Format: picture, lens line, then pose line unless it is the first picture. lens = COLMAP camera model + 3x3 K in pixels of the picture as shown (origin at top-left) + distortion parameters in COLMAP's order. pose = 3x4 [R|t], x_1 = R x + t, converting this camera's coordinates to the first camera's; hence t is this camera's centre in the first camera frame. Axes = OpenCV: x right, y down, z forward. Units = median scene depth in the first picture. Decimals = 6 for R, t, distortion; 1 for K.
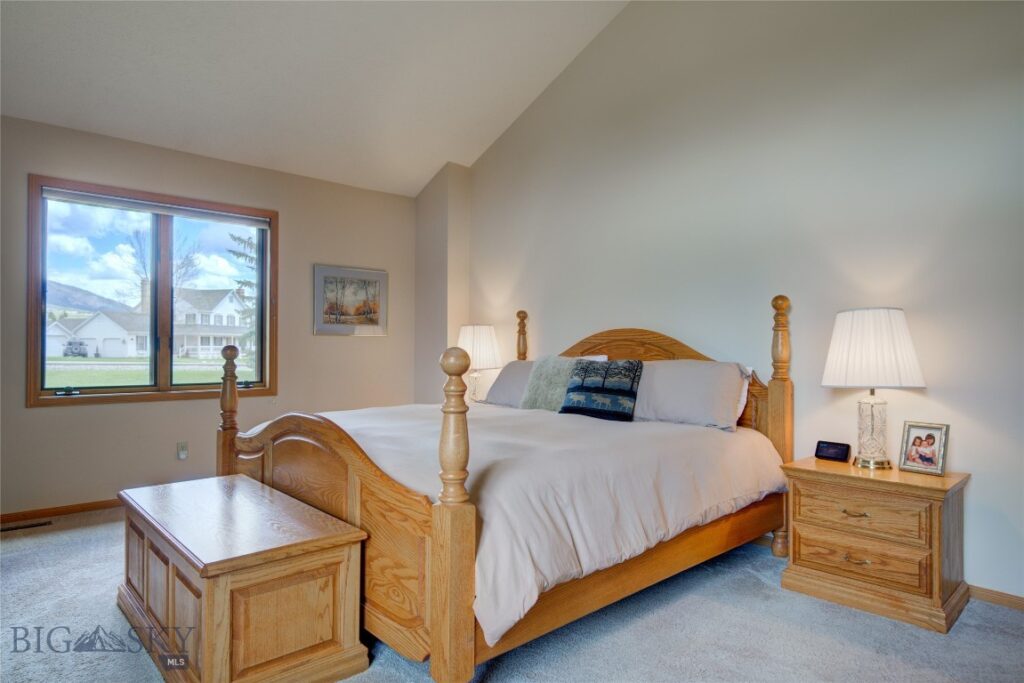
lens RADIAL K [[599.0, 0, 509.6], [0, 599.0, 336.4], [0, 0, 1]] dist [0.000397, 0.000132]
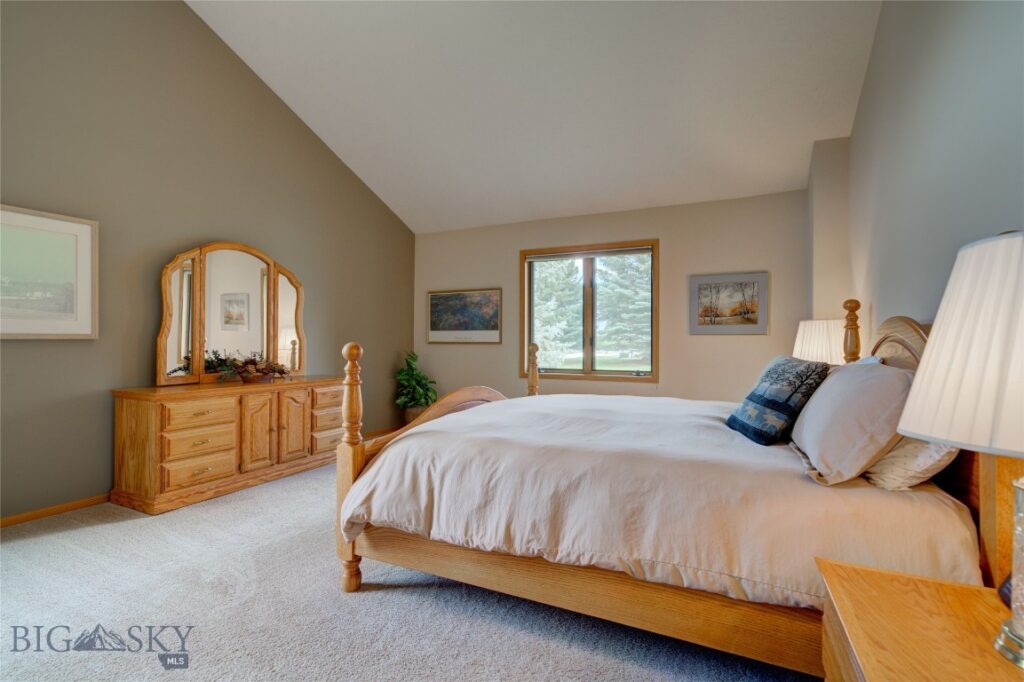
lens RADIAL K [[470.0, 0, 512.4], [0, 470.0, 347.8], [0, 0, 1]] dist [0.005300, 0.000446]
pose [[0.397987, 0.005153, -0.917377, 0.385444], [0.013394, 0.999845, 0.011427, 0.007563], [0.917293, -0.016835, 0.397856, 0.299057]]
